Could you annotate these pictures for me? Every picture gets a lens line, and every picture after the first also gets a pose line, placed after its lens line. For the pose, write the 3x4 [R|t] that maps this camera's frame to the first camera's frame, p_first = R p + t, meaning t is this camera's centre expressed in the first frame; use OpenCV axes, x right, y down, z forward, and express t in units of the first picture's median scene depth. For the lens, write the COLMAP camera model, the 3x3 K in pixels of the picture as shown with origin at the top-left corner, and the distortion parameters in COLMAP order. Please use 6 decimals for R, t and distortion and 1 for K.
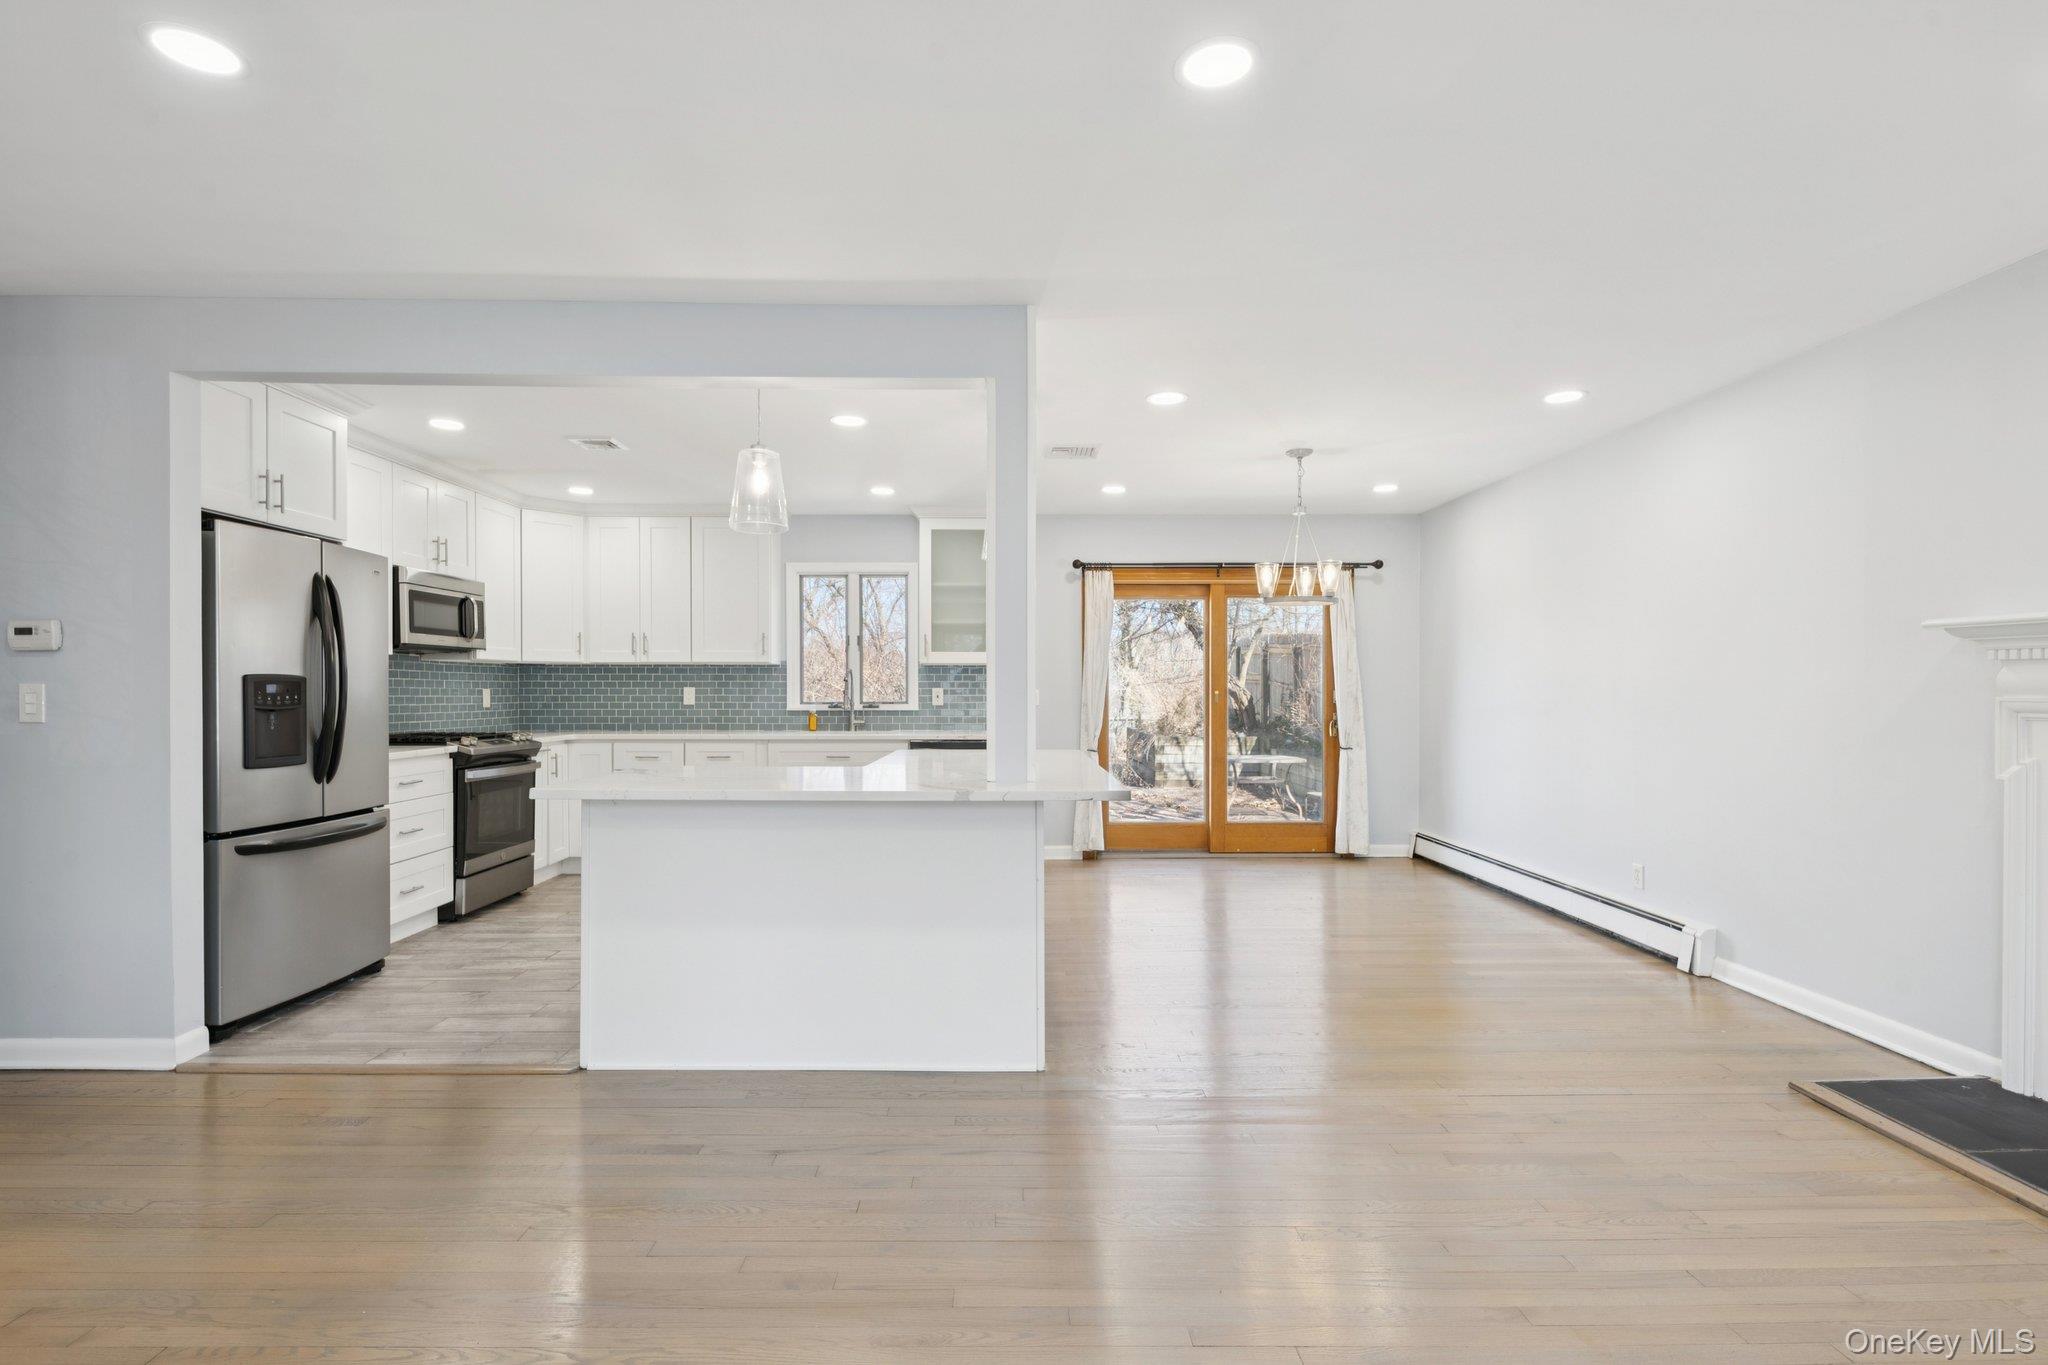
lens RADIAL K [[962.9, 0, 1013.7], [0, 962.9, 692.8], [0, 0, 1]] dist [0.002557, 0.000088]
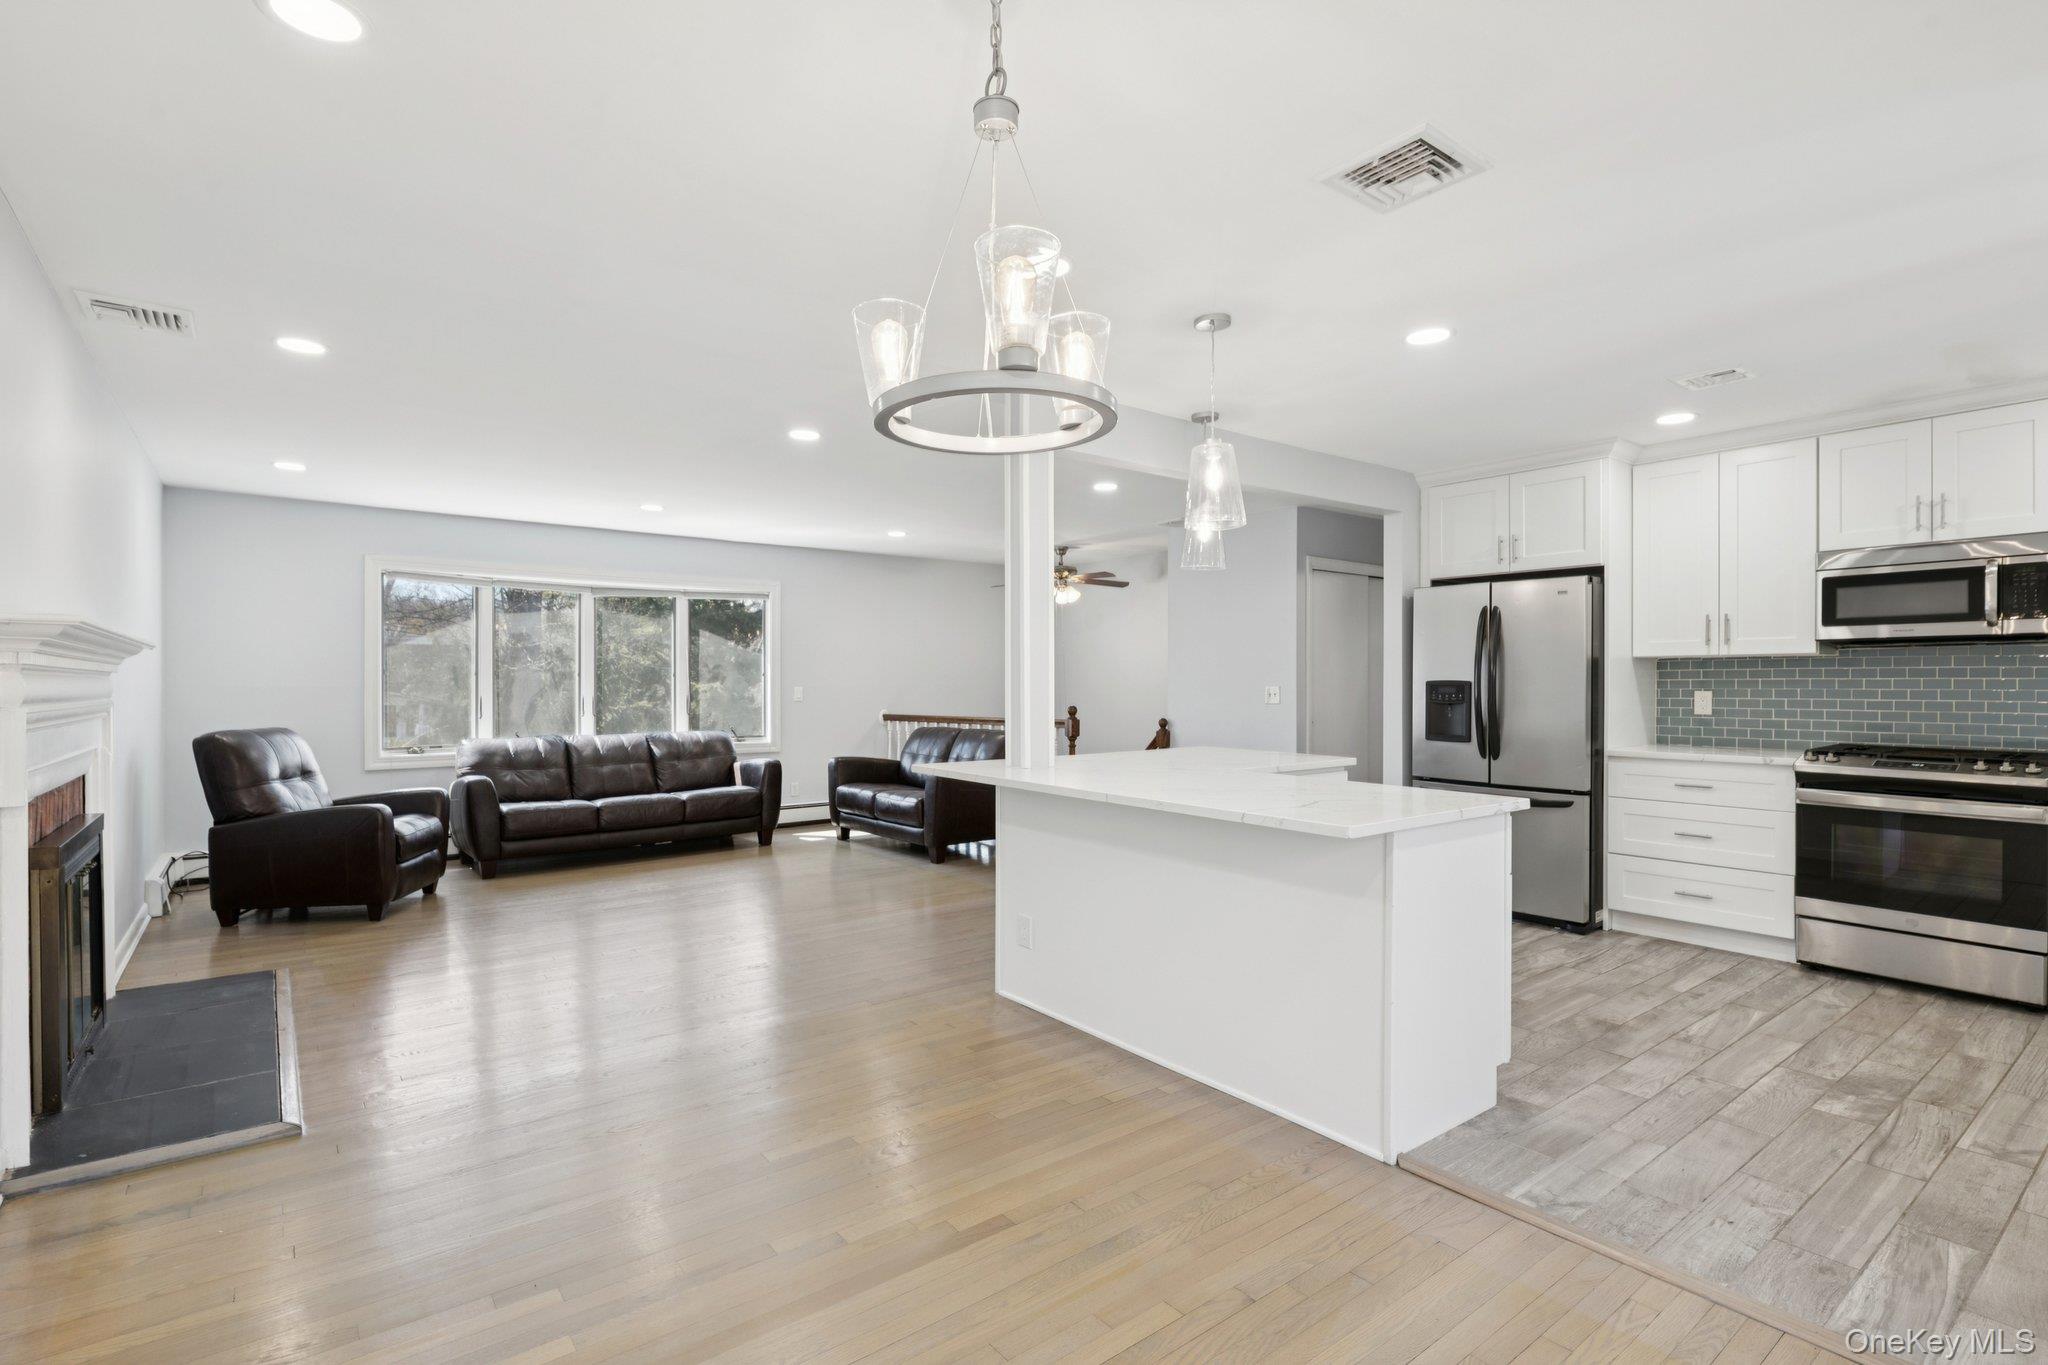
lens RADIAL K [[971.4, 0, 1024.0], [0, 971.4, 682.5], [0, 0, 1]] dist [0.005866, -0.000305]
pose [[-0.797079, 0.000333, -0.603875, 0.352106], [-0.002233, 0.999991, 0.003499, -0.010054], [0.603871, 0.004137, -0.797071, 0.926755]]
